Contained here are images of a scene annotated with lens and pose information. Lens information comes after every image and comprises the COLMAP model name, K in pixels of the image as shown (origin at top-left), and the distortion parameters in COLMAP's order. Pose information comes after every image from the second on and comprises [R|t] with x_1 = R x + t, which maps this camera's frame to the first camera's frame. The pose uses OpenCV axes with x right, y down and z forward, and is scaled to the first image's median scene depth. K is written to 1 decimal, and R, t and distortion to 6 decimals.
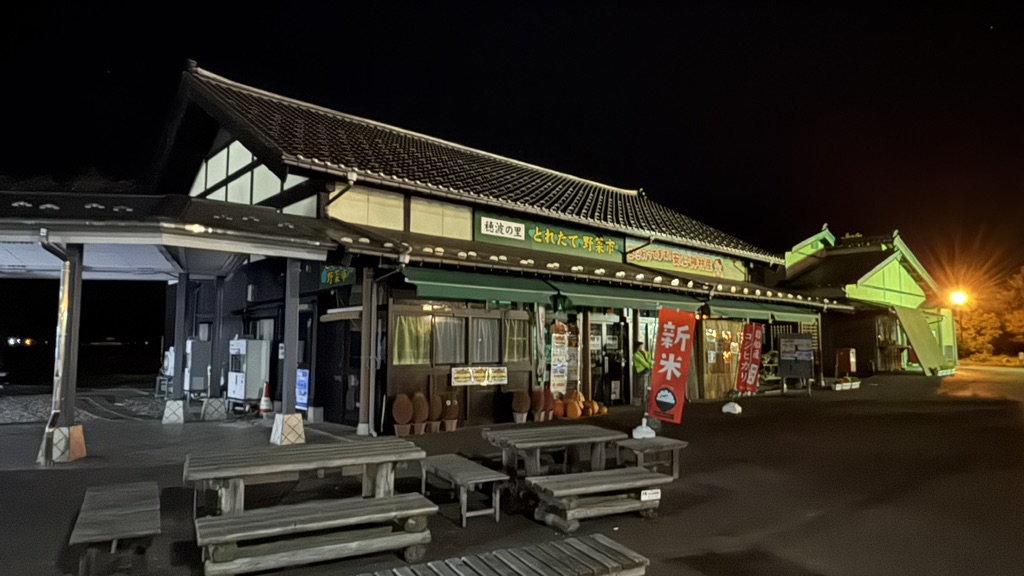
lens RADIAL K [[613.0, 0, 512.0], [0, 613.0, 288.0], [0, 0, 1]] dist [0.001769, 0.000345]
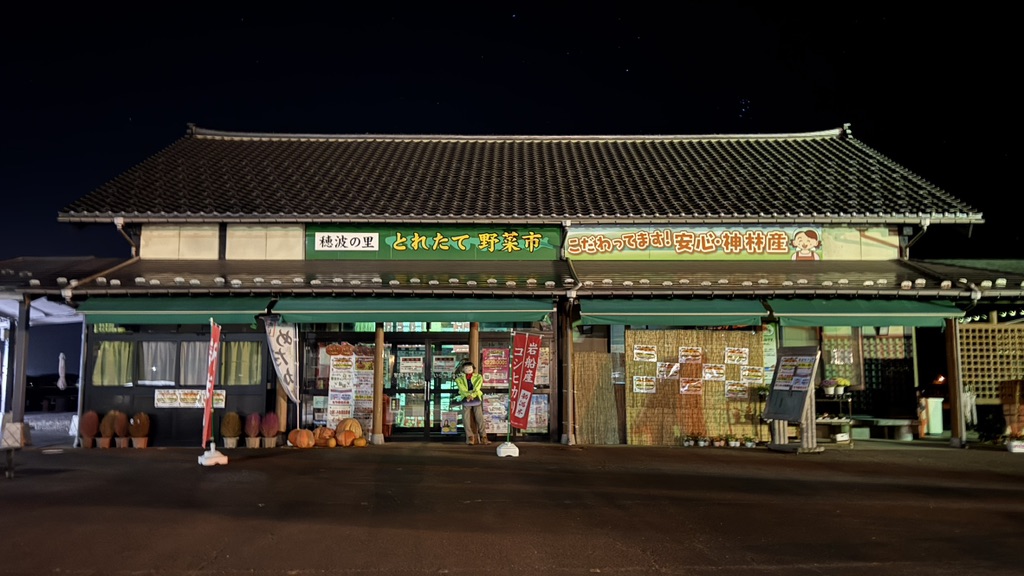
lens RADIAL K [[828.7, 0, 513.9], [0, 828.7, 291.6], [0, 0, 1]] dist [0.156942, -0.285733]
pose [[0.742808, -0.074973, -0.665293, 1.054961], [0.062780, 0.997132, -0.042275, 0.048765], [0.666554, -0.010365, 0.745385, 0.256936]]
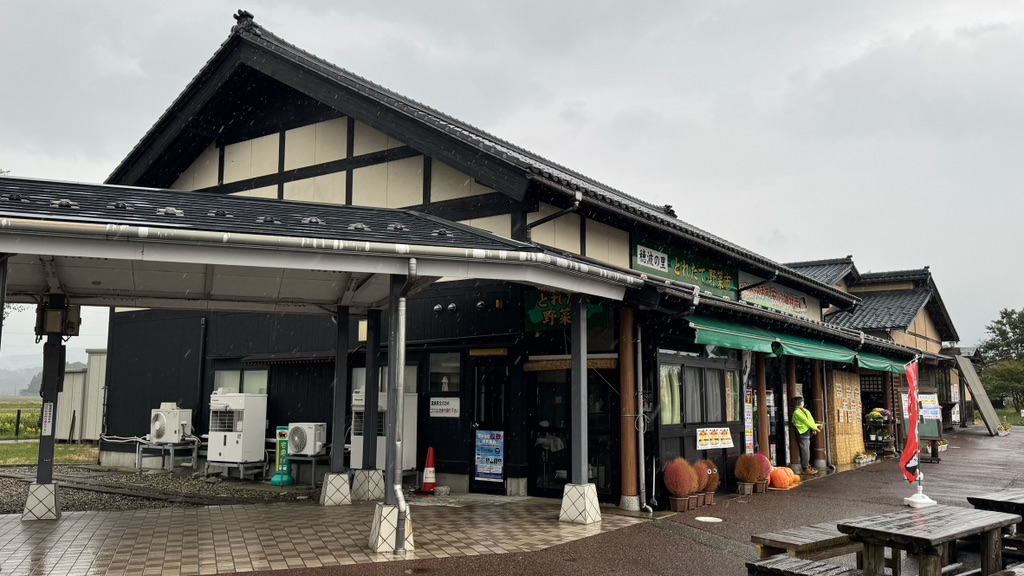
lens RADIAL K [[828.7, 0, 513.9], [0, 828.7, 291.6], [0, 0, 1]] dist [0.156942, -0.285733]
pose [[0.974453, 0.030419, 0.222520, -0.475867], [-0.022704, 0.999052, -0.037148, -0.007072], [-0.223439, 0.031147, 0.974220, -0.057143]]
